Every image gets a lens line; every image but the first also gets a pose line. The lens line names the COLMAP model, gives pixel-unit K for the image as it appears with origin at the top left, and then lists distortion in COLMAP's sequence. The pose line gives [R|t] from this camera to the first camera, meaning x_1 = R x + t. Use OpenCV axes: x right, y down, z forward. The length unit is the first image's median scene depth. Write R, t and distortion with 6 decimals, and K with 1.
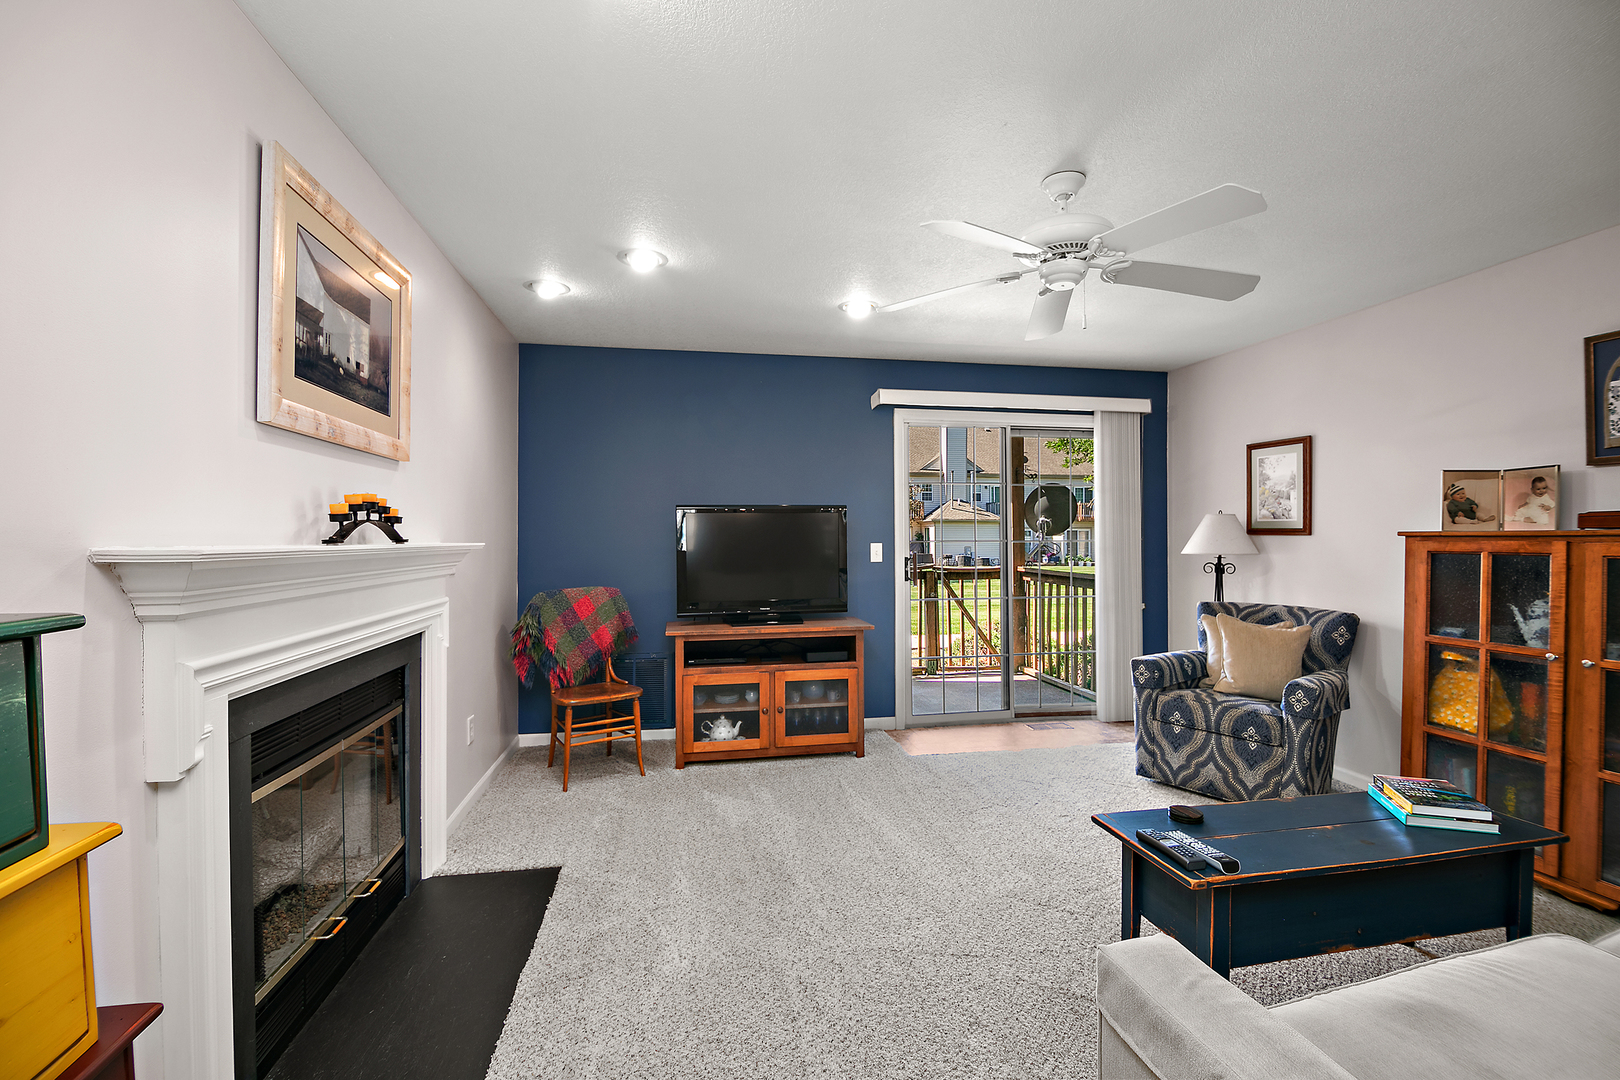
lens RADIAL K [[729.7, 0, 806.9], [0, 729.7, 536.2], [0, 0, 1]] dist [-0.006755, -0.007022]
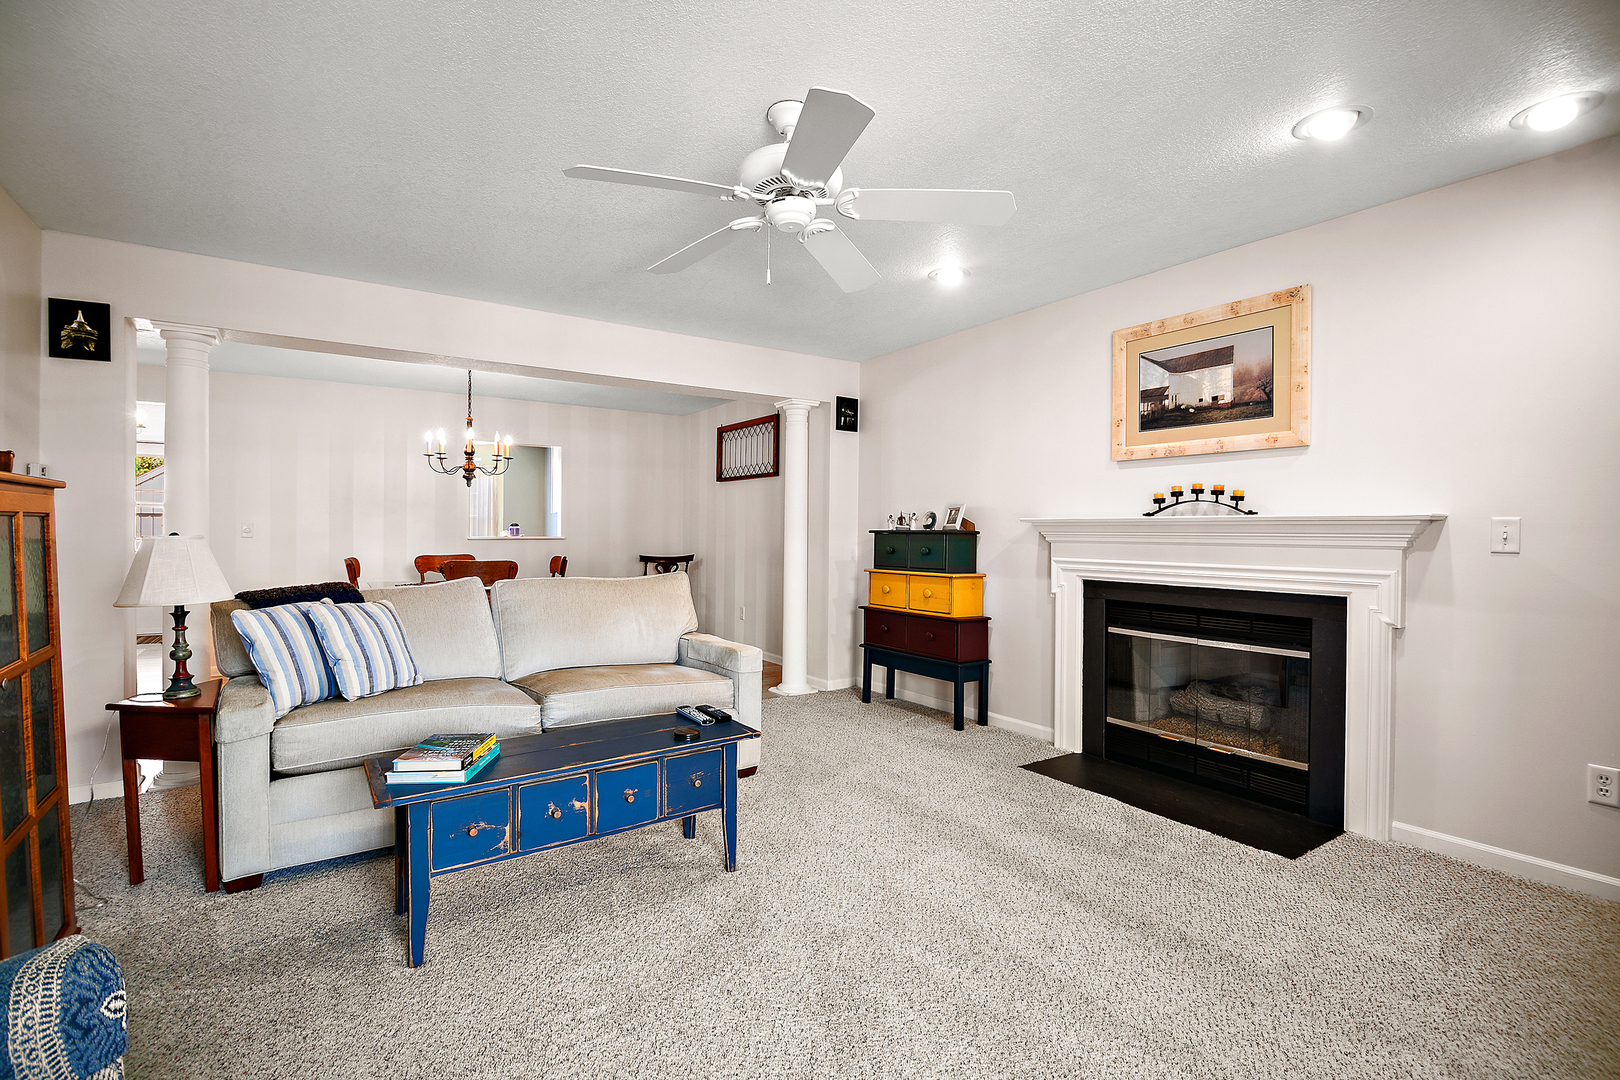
lens RADIAL K [[729.7, 0, 812.8], [0, 729.7, 530.5], [0, 0, 1]] dist [-0.006755, -0.007022]
pose [[-0.904135, -0.004499, -0.427223, 0.455146], [-0.004214, 0.999990, -0.001612, 0.026491], [0.427226, 0.000343, -0.904145, 1.168049]]
